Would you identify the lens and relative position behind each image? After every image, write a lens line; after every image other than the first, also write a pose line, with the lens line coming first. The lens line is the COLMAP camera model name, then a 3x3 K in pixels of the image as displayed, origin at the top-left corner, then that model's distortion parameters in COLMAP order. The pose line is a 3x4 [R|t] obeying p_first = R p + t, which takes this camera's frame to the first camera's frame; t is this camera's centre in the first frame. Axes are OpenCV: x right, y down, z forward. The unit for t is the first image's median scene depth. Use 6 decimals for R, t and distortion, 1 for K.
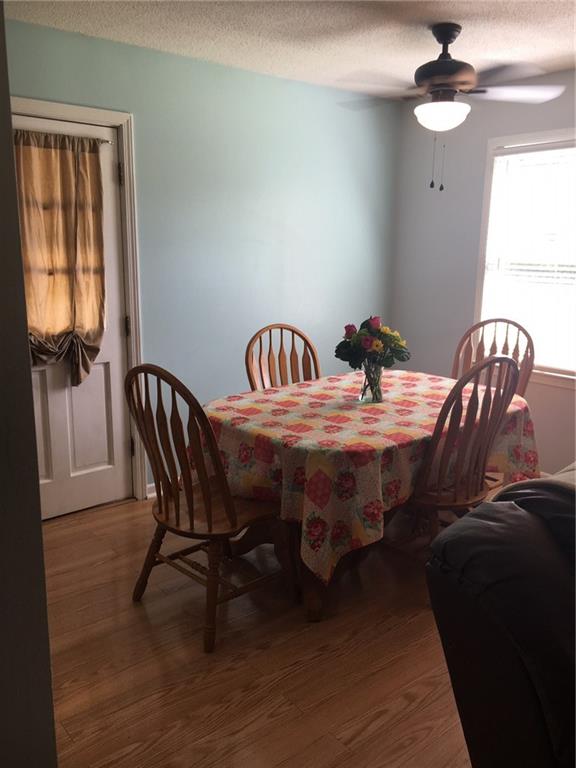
lens RADIAL K [[654.3, 0, 288.0], [0, 654.3, 384.0], [0, 0, 1]] dist [0.008939, 0.002144]
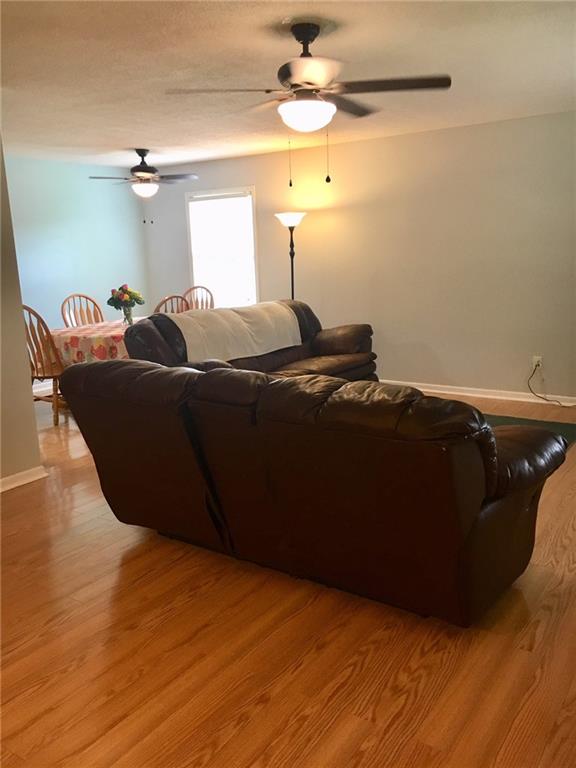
lens RADIAL K [[659.7, 0, 288.0], [0, 659.7, 384.0], [0, 0, 1]] dist [0.081260, 0.002492]
pose [[0.959296, -0.096451, 0.265420, 0.034244], [0.100818, 0.994901, -0.002845, 0.247162], [-0.263792, 0.029488, 0.964129, -1.069917]]
